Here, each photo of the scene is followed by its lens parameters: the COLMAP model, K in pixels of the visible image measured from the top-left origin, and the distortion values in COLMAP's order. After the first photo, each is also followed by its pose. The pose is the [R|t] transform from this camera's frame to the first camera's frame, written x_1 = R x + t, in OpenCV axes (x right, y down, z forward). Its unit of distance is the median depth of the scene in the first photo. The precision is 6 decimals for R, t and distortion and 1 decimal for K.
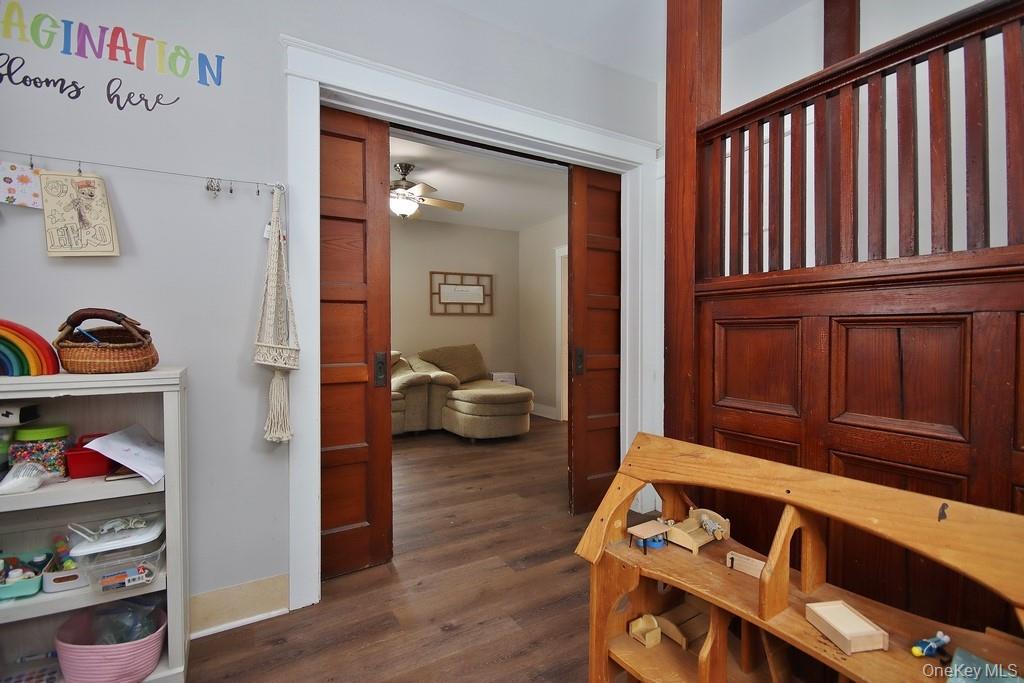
lens RADIAL K [[471.6, 0, 511.5], [0, 471.6, 342.0], [0, 0, 1]] dist [-0.003294, -0.000454]
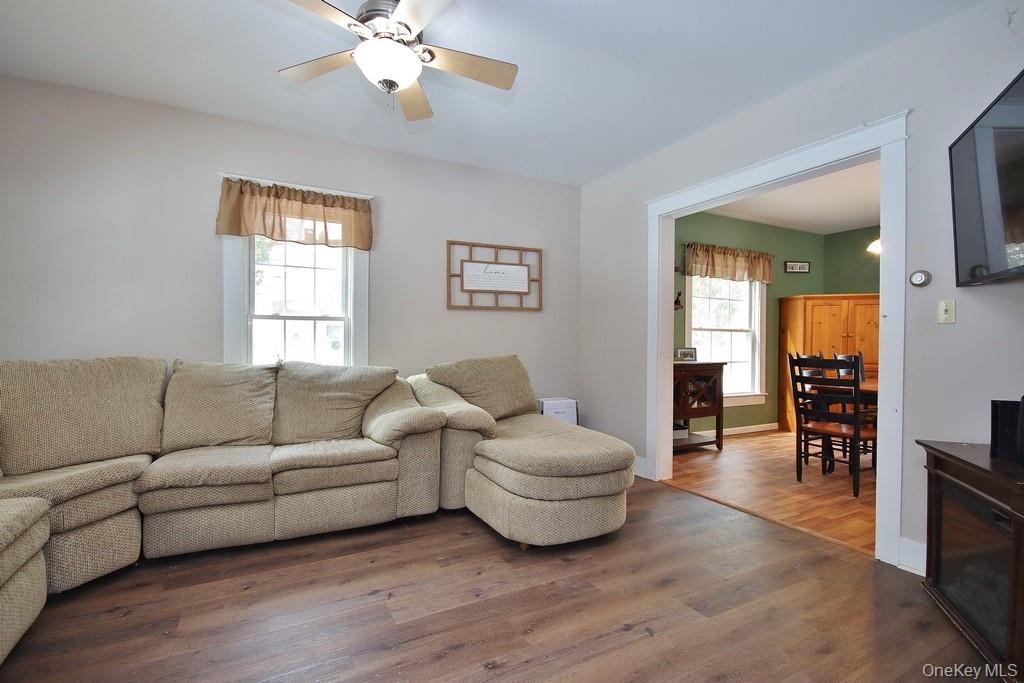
lens RADIAL K [[471.6, 0, 509.0], [0, 471.6, 340.7], [0, 0, 1]] dist [-0.003294, -0.000454]
pose [[0.998857, 0.007719, -0.047173, -0.057612], [-0.008217, 0.999912, -0.010370, -0.008300], [0.047089, 0.010746, 0.998833, 0.362762]]
